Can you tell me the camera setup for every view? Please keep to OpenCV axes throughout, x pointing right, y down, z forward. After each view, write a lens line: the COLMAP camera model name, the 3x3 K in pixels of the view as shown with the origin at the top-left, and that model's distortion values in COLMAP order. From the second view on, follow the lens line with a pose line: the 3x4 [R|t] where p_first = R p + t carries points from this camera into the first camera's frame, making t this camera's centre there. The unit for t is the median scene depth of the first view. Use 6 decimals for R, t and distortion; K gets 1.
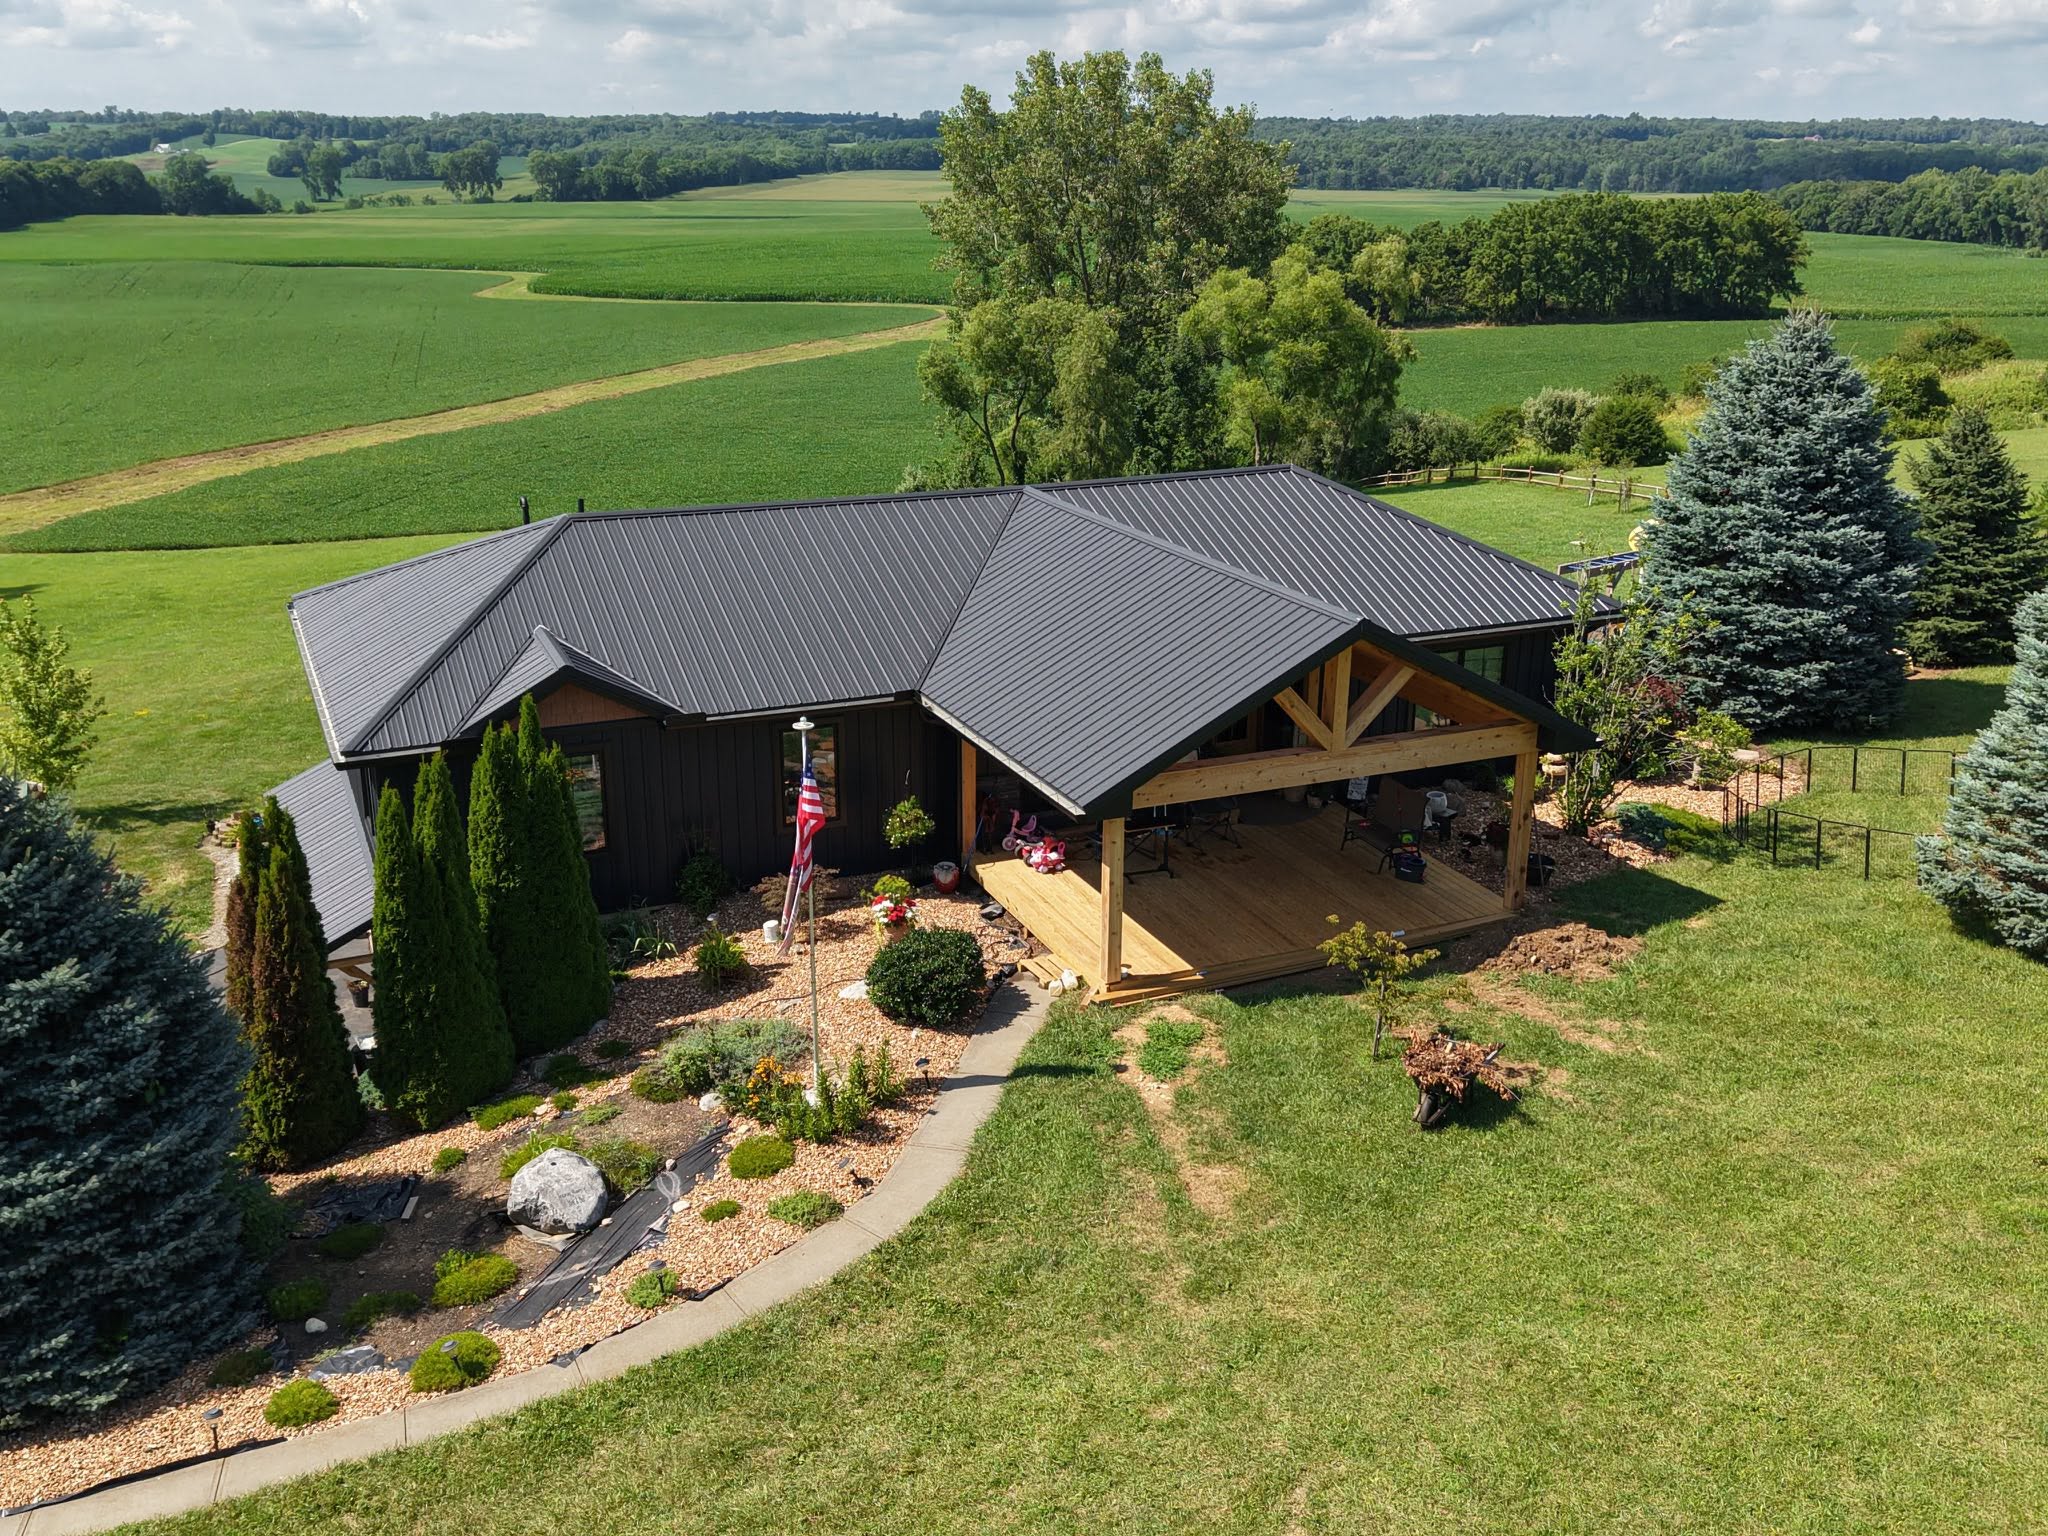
lens RADIAL K [[1819.4, 0, 1024.0], [0, 1819.4, 768.0], [0, 0, 1]] dist [0.082409, -0.000473]
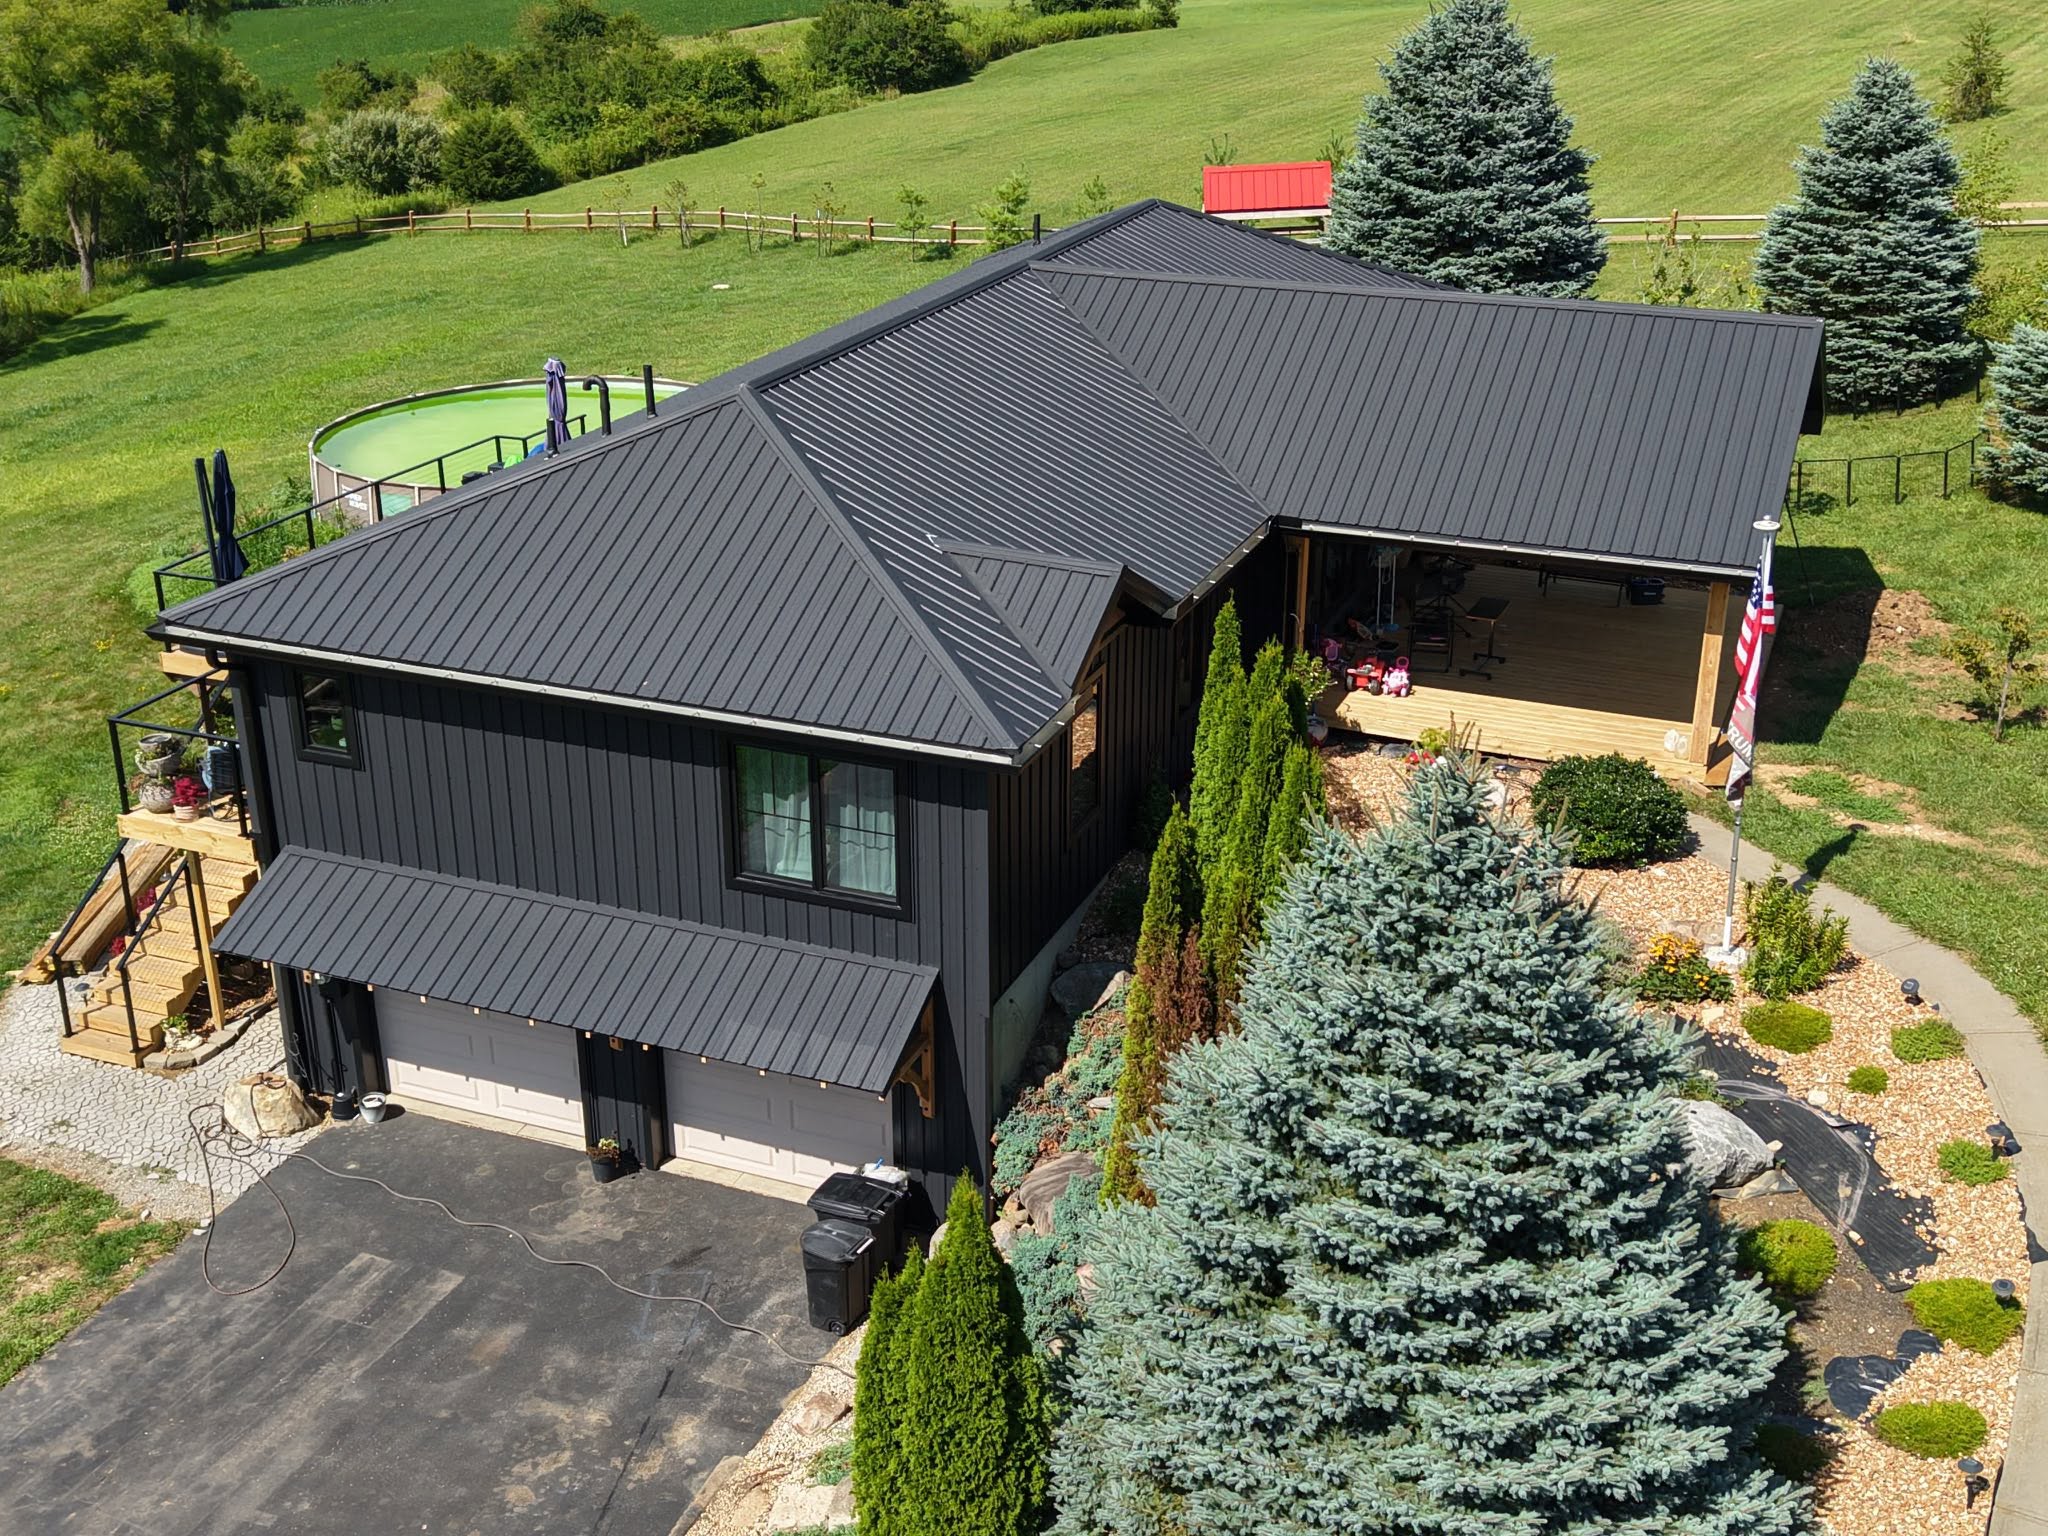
lens RADIAL K [[2298.4, 0, 1024.0], [0, 2298.4, 768.0], [0, 0, 1]] dist [0.004235, -0.002607]
pose [[0.723069, -0.274689, 0.633811, -0.902782], [0.224447, 0.961176, 0.160512, -0.136040], [-0.653295, 0.026196, 0.756650, 0.350456]]
